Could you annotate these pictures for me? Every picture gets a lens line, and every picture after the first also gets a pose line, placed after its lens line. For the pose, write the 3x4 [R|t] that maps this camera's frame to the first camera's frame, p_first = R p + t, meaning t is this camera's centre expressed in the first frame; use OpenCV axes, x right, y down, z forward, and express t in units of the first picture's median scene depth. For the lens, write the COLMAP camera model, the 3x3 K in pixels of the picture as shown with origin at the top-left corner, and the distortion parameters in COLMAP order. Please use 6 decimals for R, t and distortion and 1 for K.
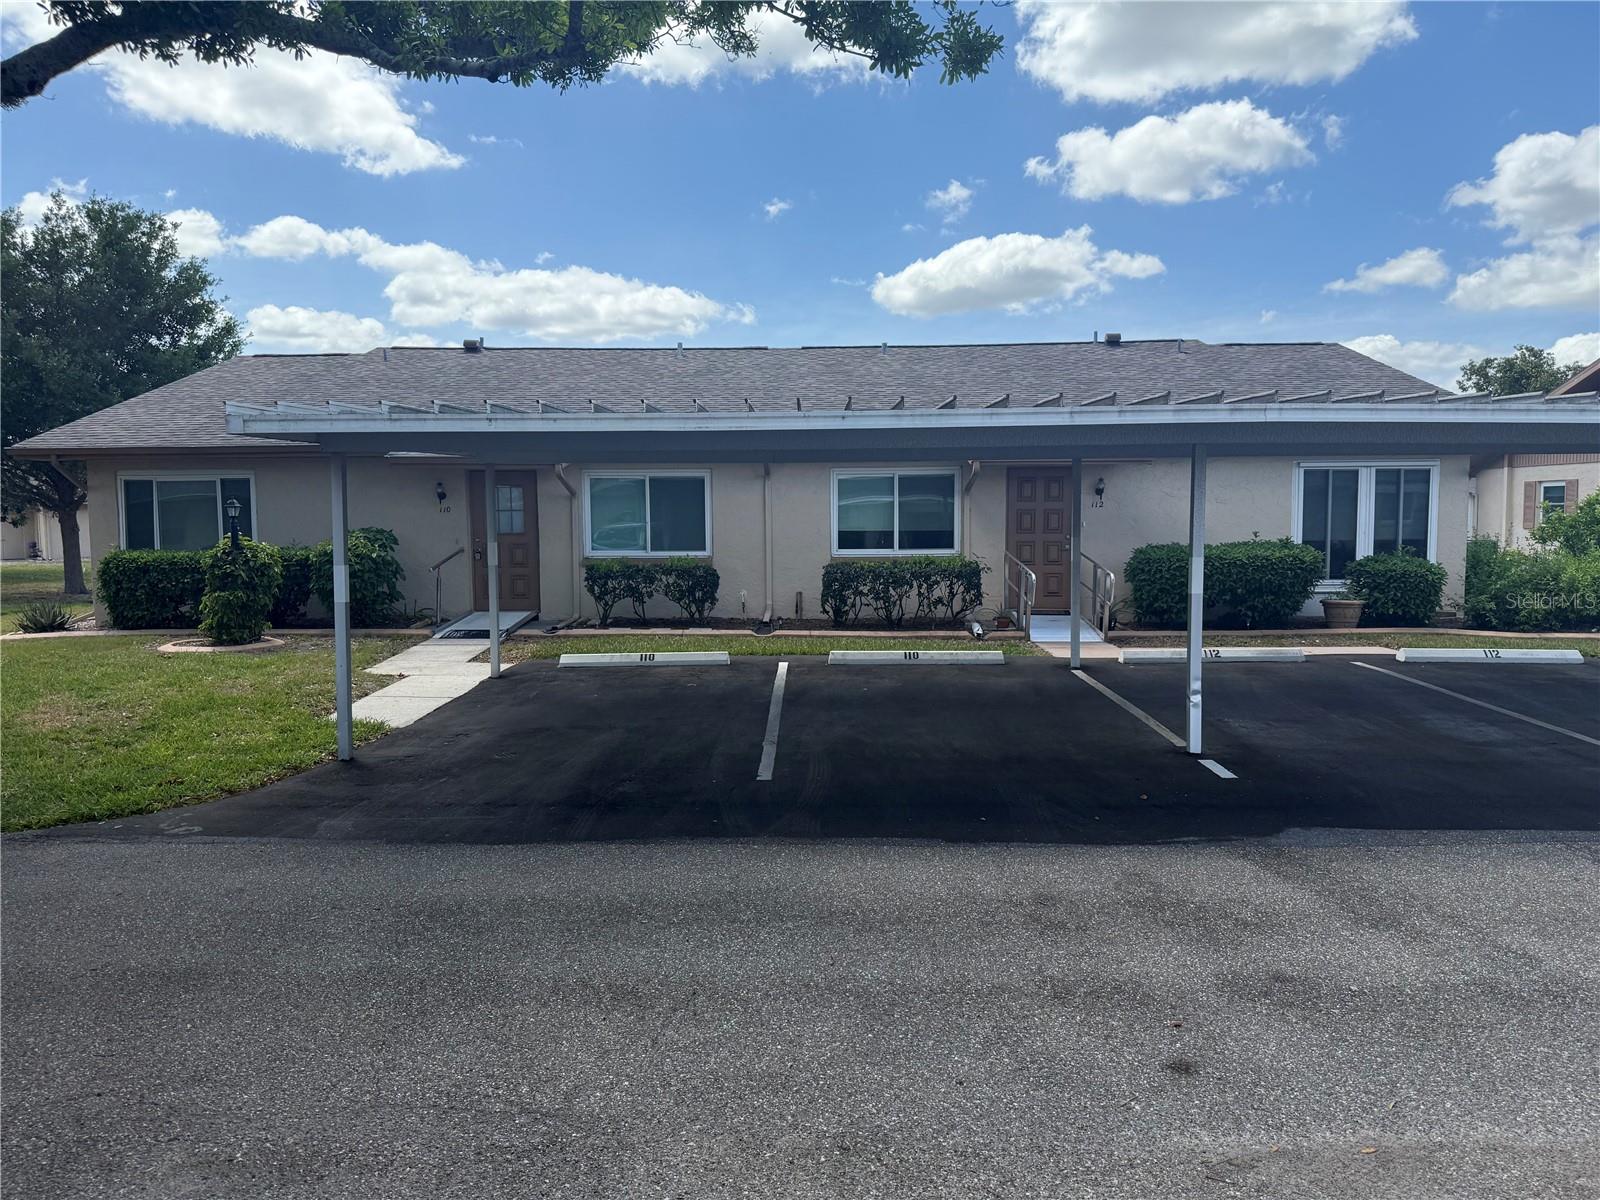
lens RADIAL K [[1125.5, 0, 808.4], [0, 1125.5, 591.1], [0, 0, 1]] dist [0.062987, -0.086372]
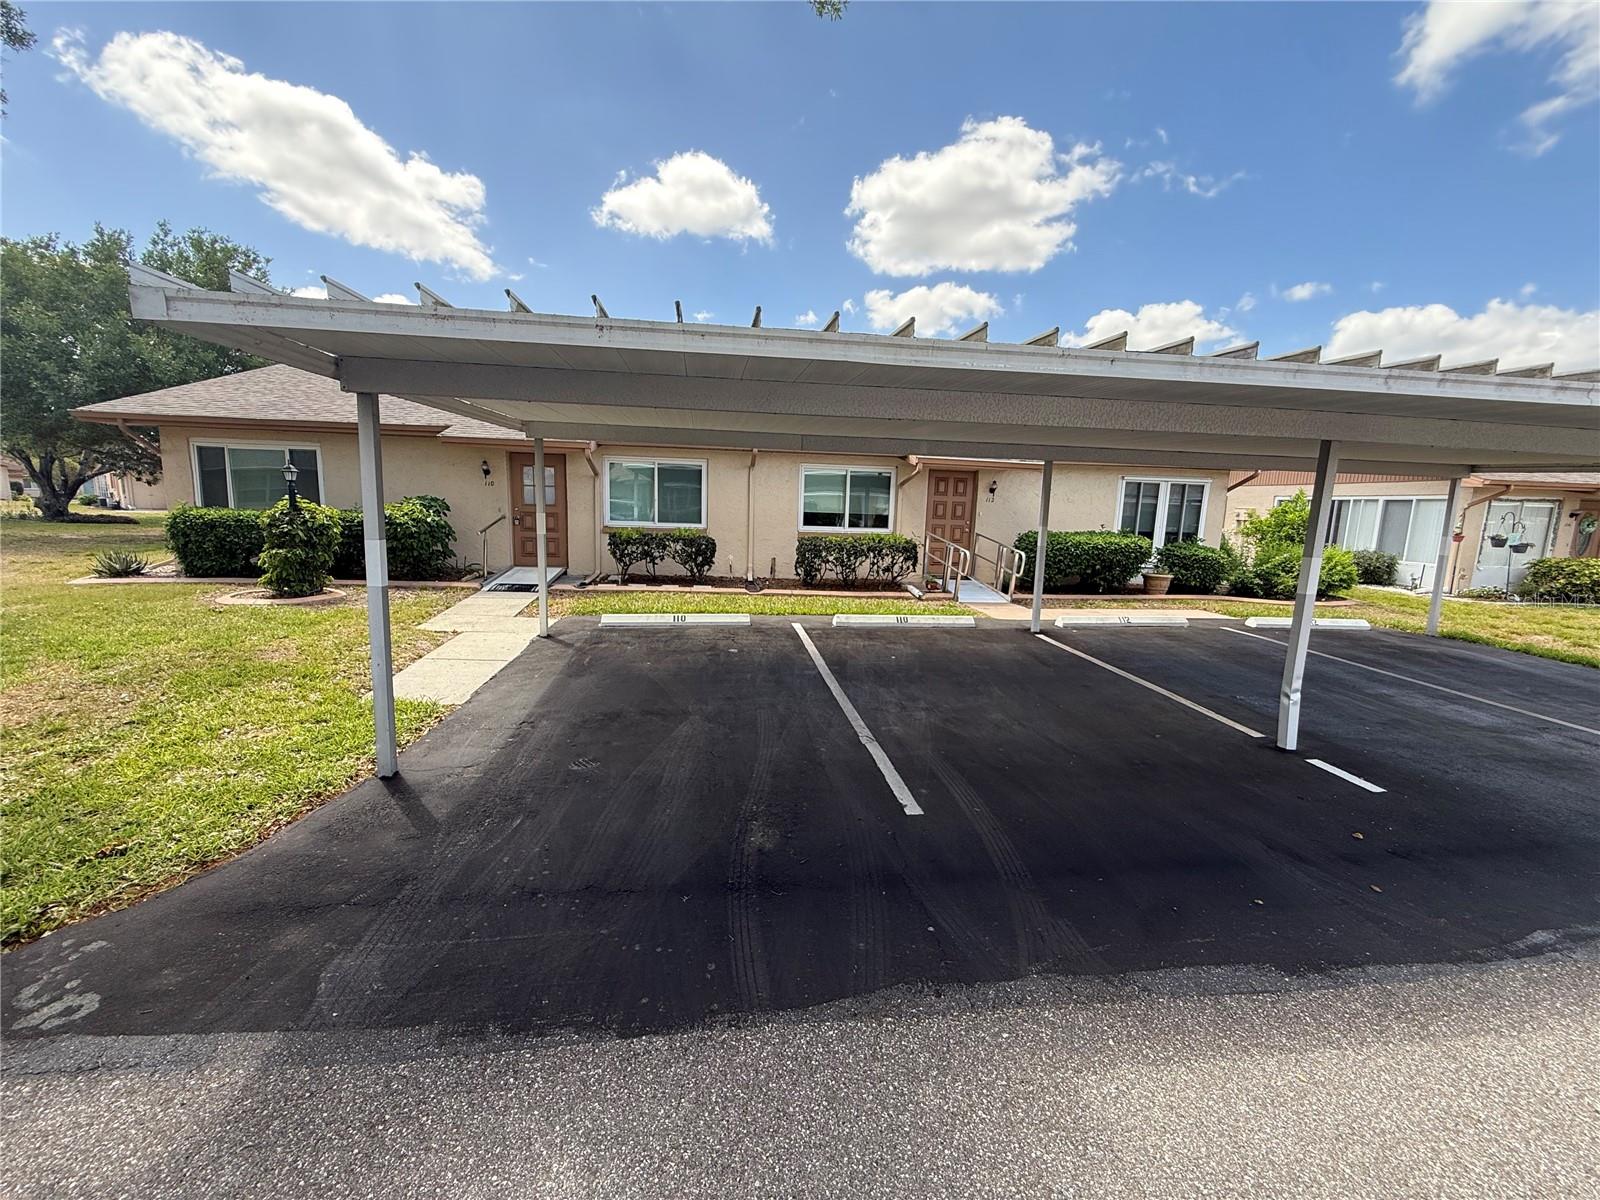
lens RADIAL K [[639.4, 0, 794.4], [0, 639.4, 593.9], [0, 0, 1]] dist [-0.000437, 0.000205]
pose [[0.988946, 0.017658, 0.147219, -0.098318], [-0.028795, 0.996852, 0.073866, -0.013759], [-0.145451, -0.077289, 0.986342, 0.269616]]
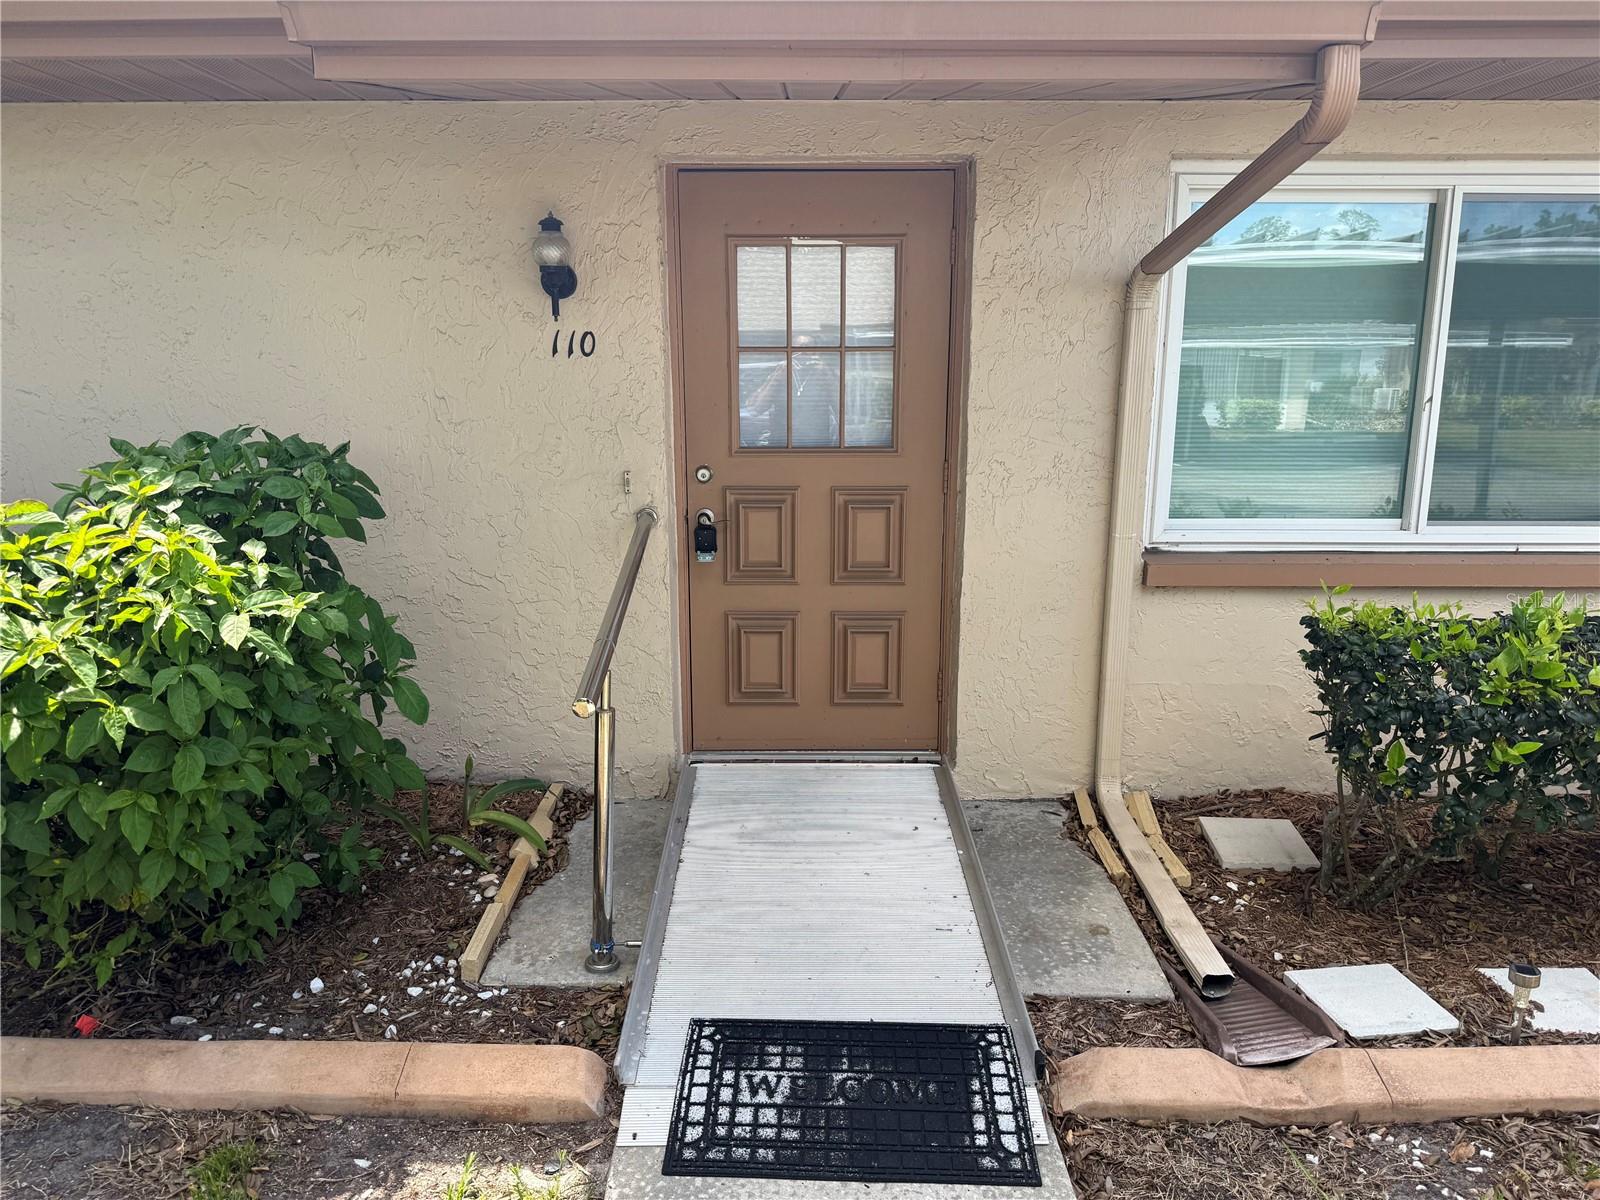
lens RADIAL K [[1125.5, 0, 793.0], [0, 1125.5, 600.4], [0, 0, 1]] dist [0.062987, -0.086372]
pose [[0.999825, 0.000778, 0.018702, -0.300011], [-0.003101, 0.992216, 0.124494, -0.052279], [-0.018459, -0.124530, 0.992044, 0.817762]]
